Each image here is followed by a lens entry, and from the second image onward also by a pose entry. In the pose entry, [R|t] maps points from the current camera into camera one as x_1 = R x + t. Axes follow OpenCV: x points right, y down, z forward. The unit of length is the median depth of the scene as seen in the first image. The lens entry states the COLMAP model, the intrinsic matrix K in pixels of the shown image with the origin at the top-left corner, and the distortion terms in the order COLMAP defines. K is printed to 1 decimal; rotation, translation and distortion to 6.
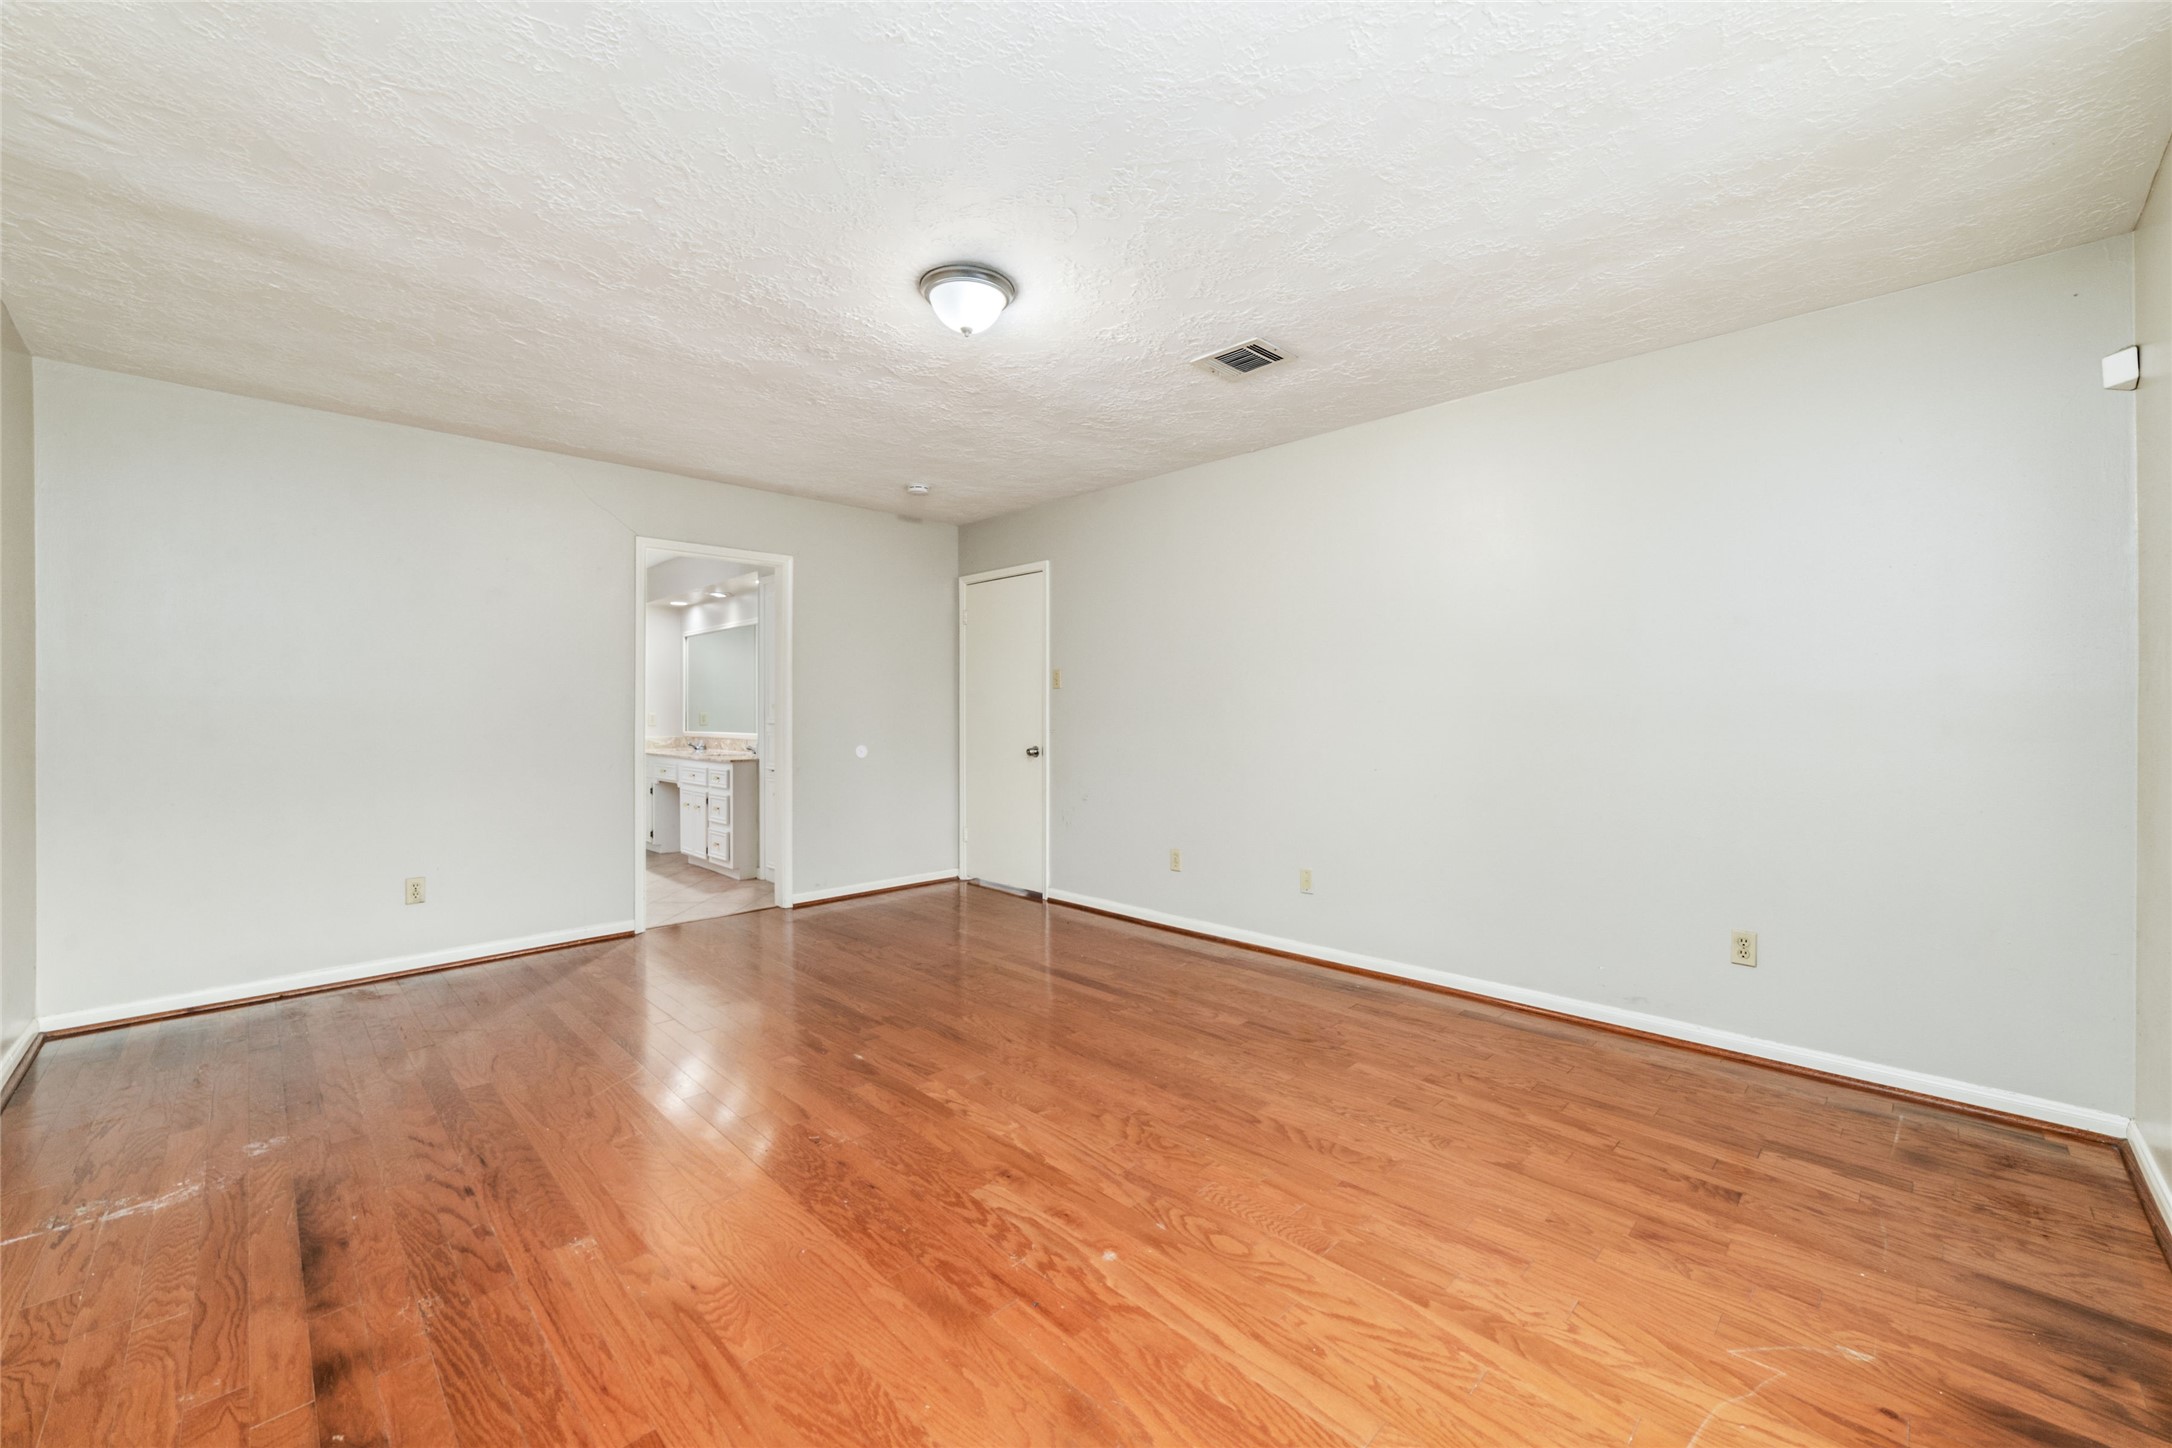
lens RADIAL K [[842.9, 0, 1095.5], [0, 842.9, 713.7], [0, 0, 1]] dist [-0.008910, 0.000835]
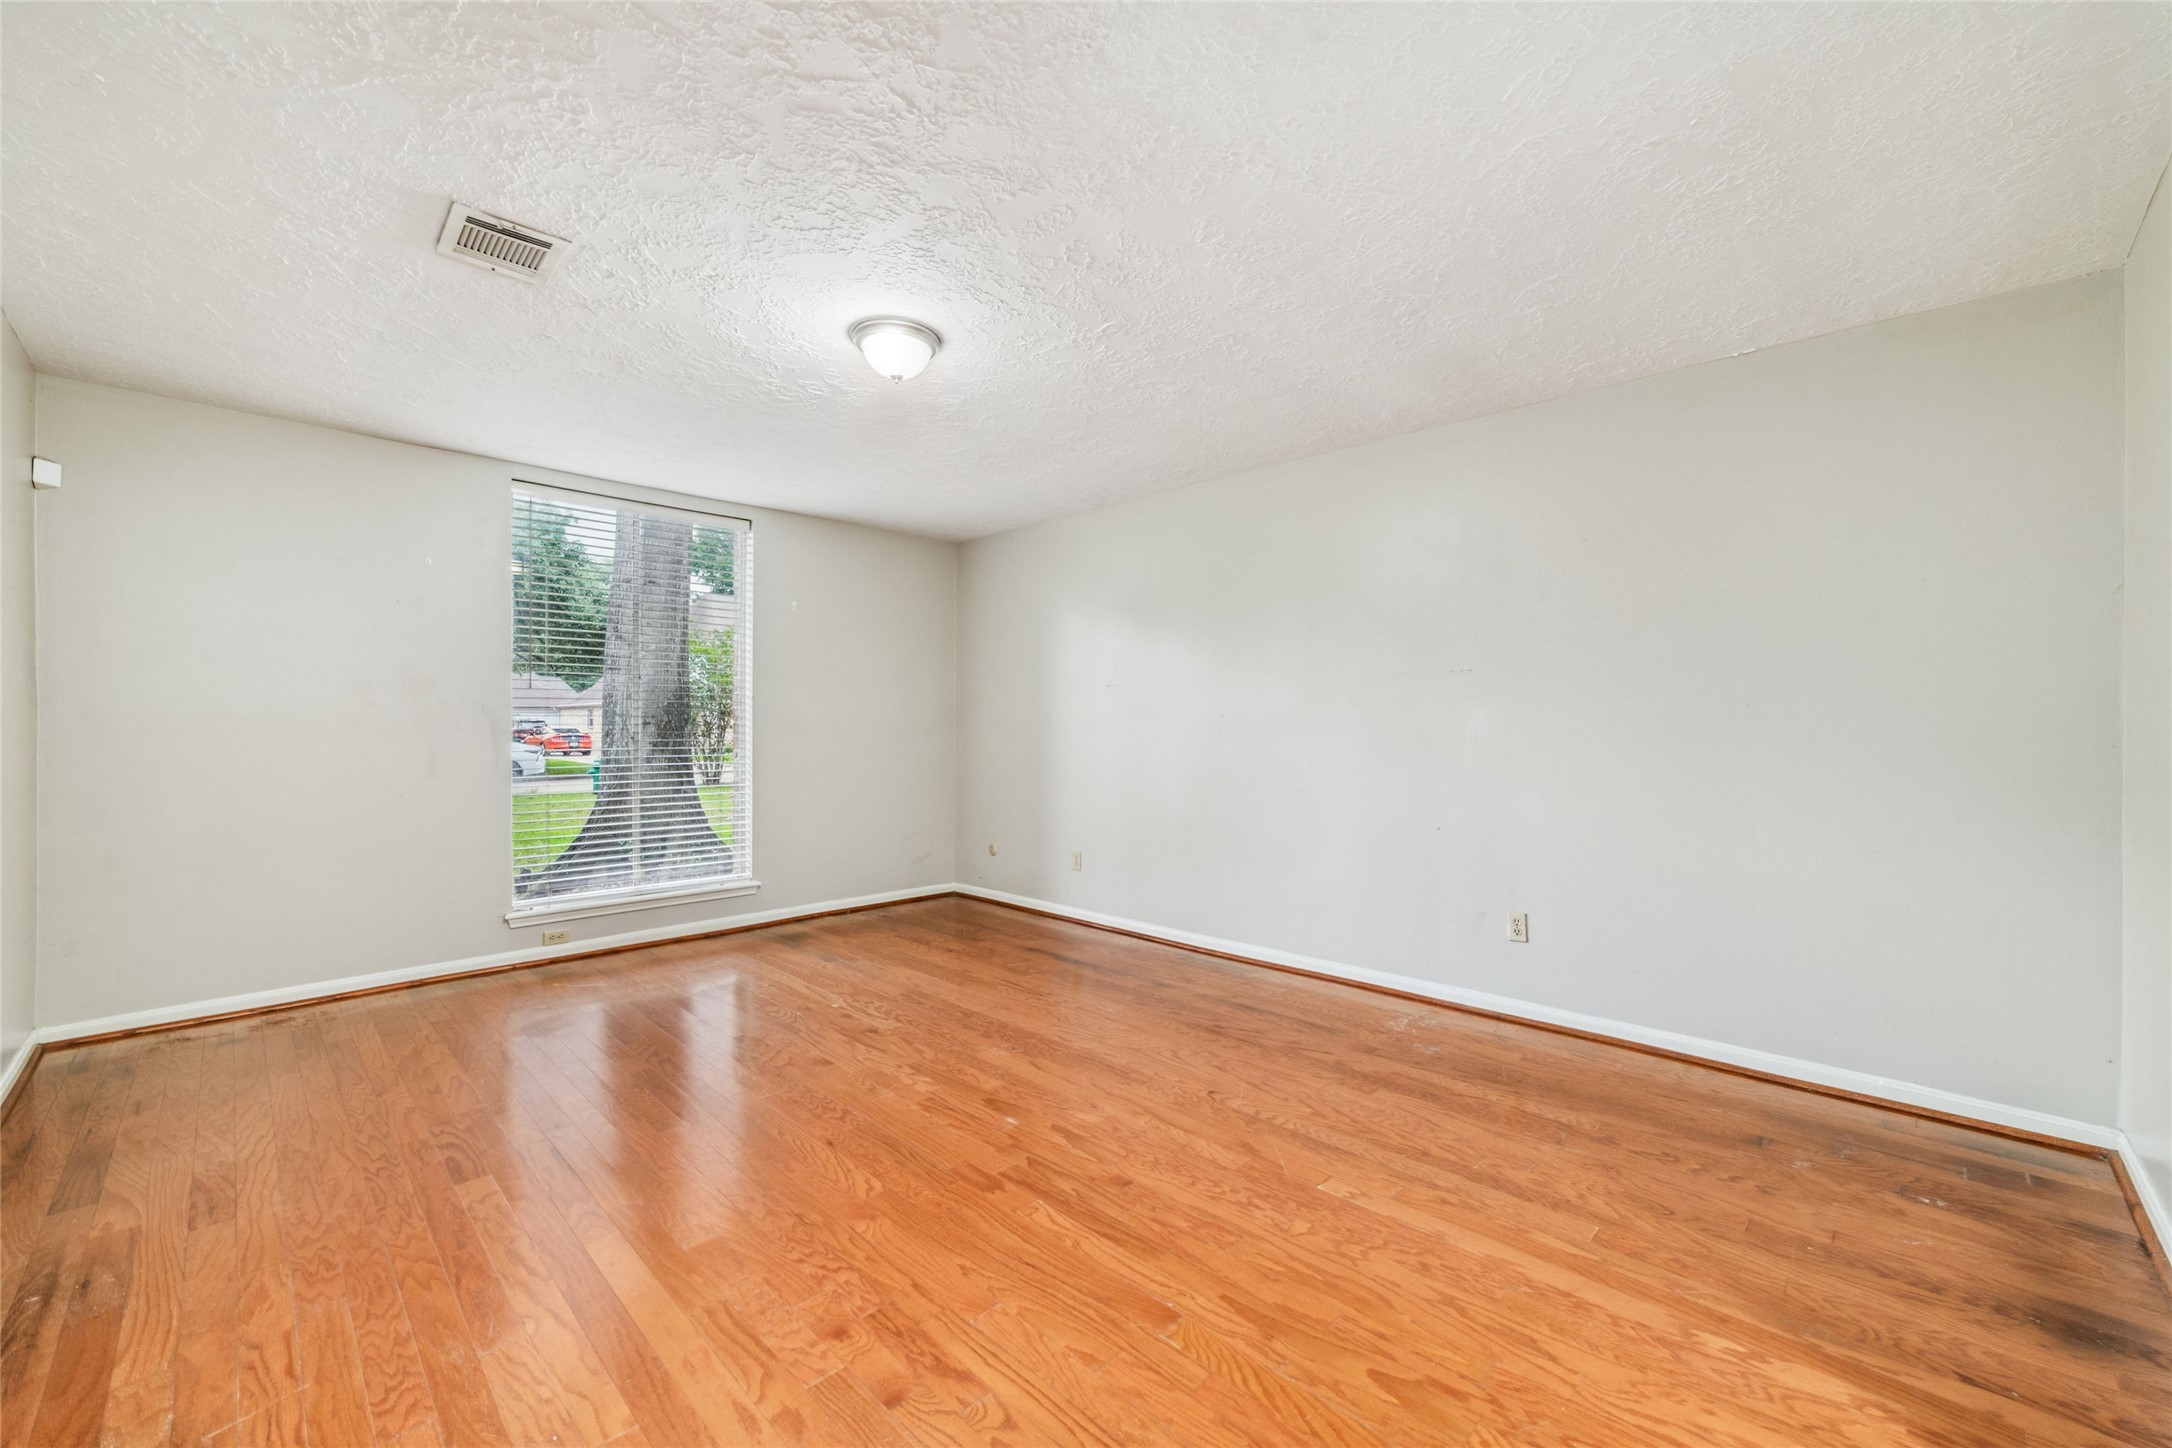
lens RADIAL K [[842.9, 0, 1078.8], [0, 842.9, 719.3], [0, 0, 1]] dist [-0.008910, 0.000835]
pose [[-0.999947, 0.001247, 0.010223, -0.455907], [0.001119, 0.999921, -0.012518, 0.005238], [-0.010237, -0.012506, -0.999869, 2.368909]]
